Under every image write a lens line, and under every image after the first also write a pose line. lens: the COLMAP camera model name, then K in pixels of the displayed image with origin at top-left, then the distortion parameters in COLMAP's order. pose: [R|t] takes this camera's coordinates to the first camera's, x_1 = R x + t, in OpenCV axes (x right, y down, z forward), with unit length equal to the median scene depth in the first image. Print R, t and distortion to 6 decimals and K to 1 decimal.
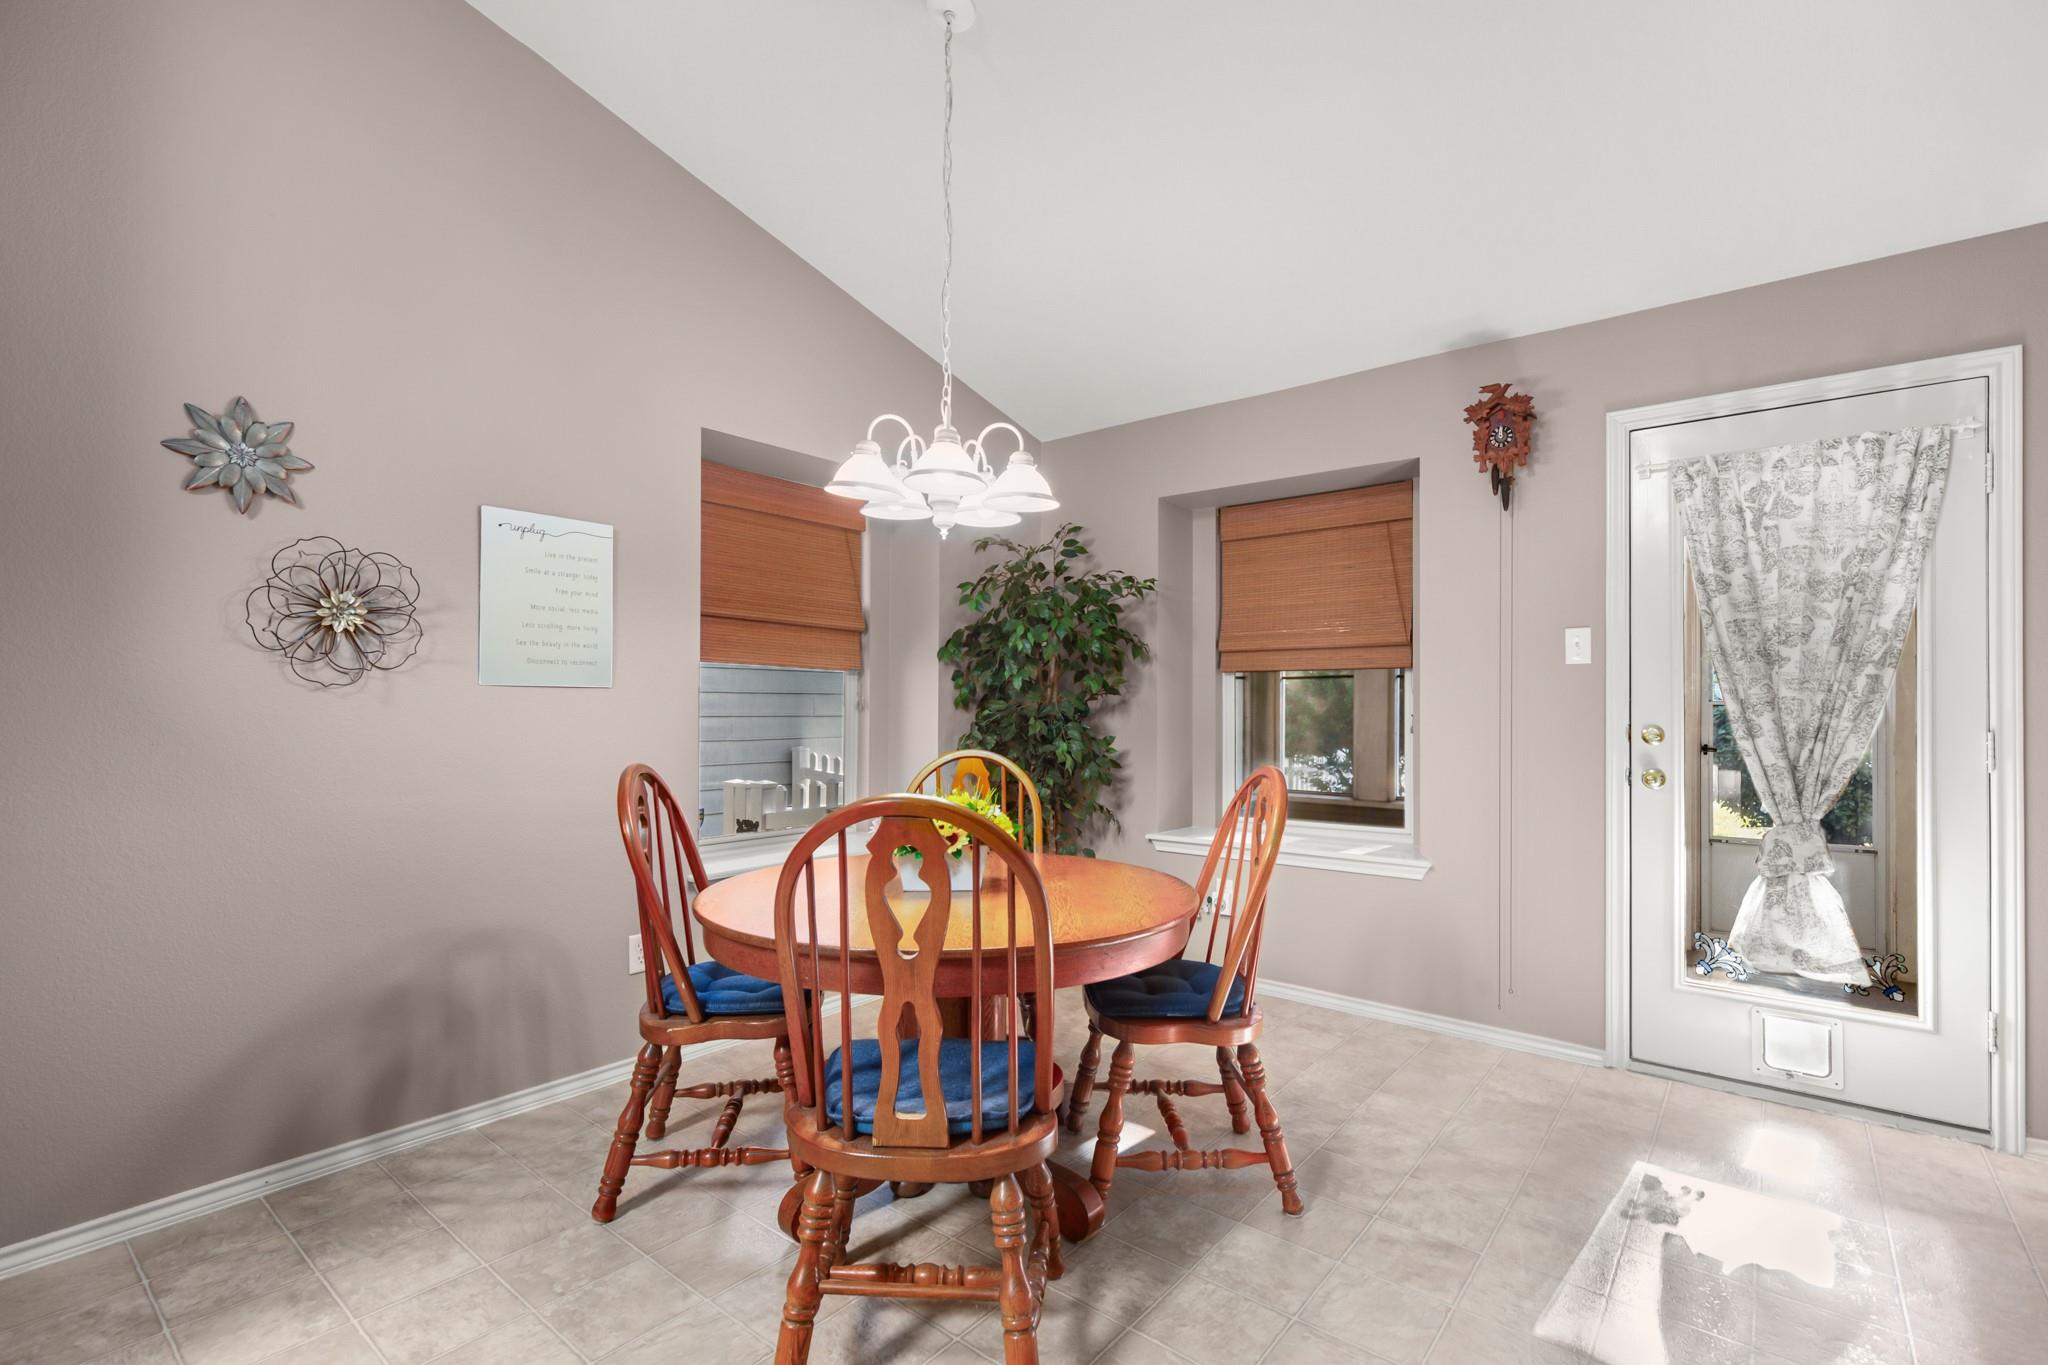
lens RADIAL K [[934.8, 0, 1035.8], [0, 934.8, 698.3], [0, 0, 1]] dist [-0.000218, -0.000138]
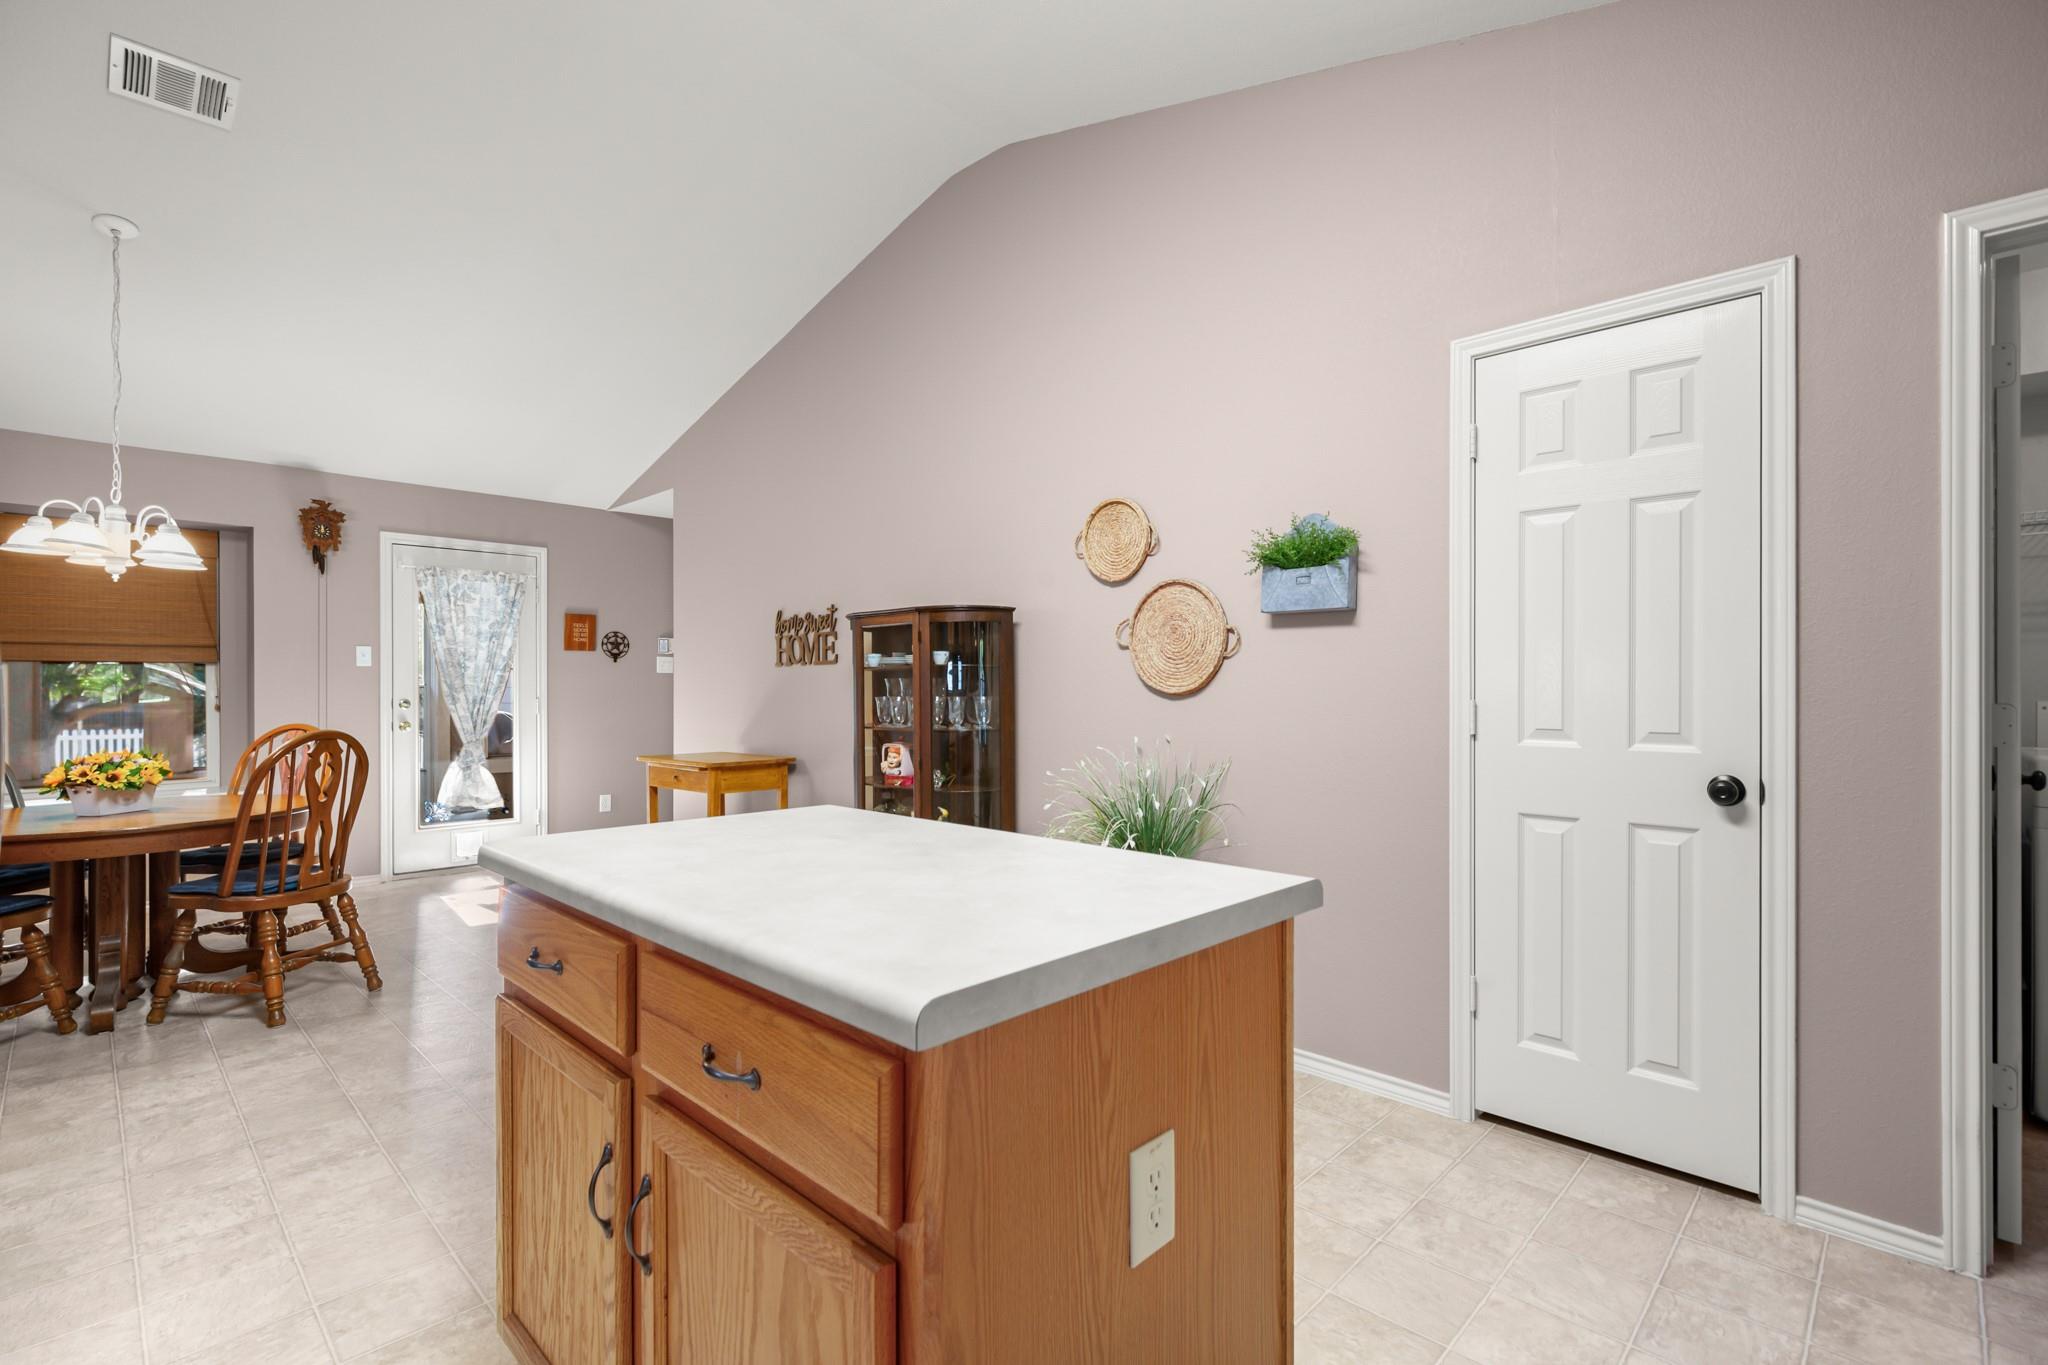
lens RADIAL K [[927.7, 0, 1036.0], [0, 927.7, 684.4], [0, 0, 1]] dist [-0.000539, 0.000261]
pose [[0.094701, -0.001529, 0.995505, -1.219972], [-0.006424, 0.999977, 0.002147, -0.015039], [-0.995485, -0.006598, 0.094689, -0.523256]]
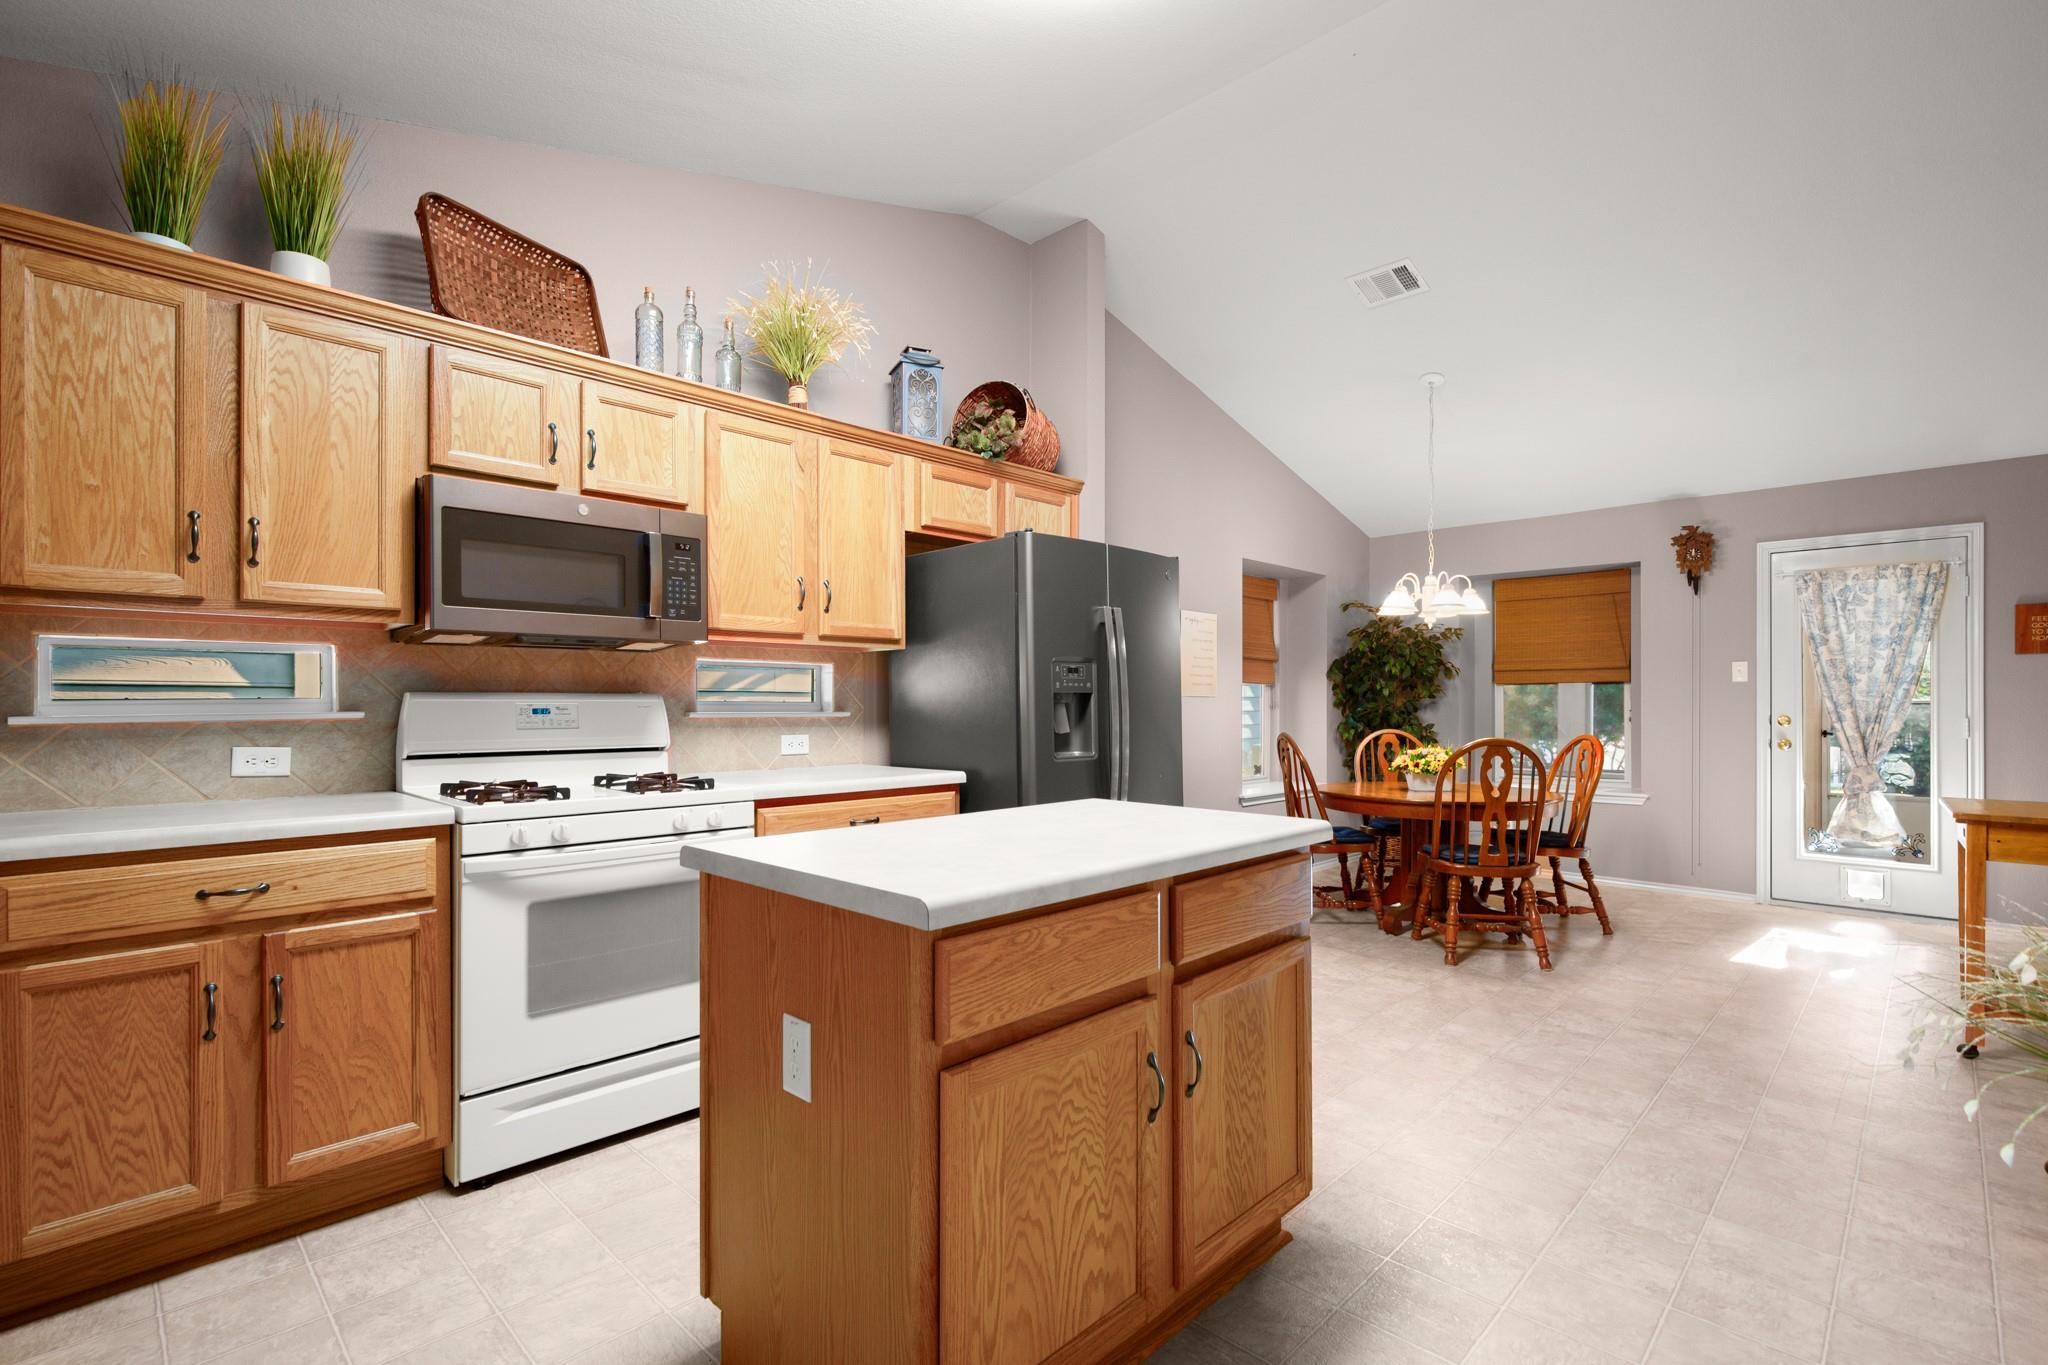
lens RADIAL K [[934.8, 0, 1035.8], [0, 934.8, 698.3], [0, 0, 1]] dist [-0.000218, -0.000138]
pose [[0.995378, -0.002849, -0.095989, -0.673464], [0.003151, 0.999991, 0.002993, -0.016060], [0.095980, -0.003282, 0.995378, -1.039759]]
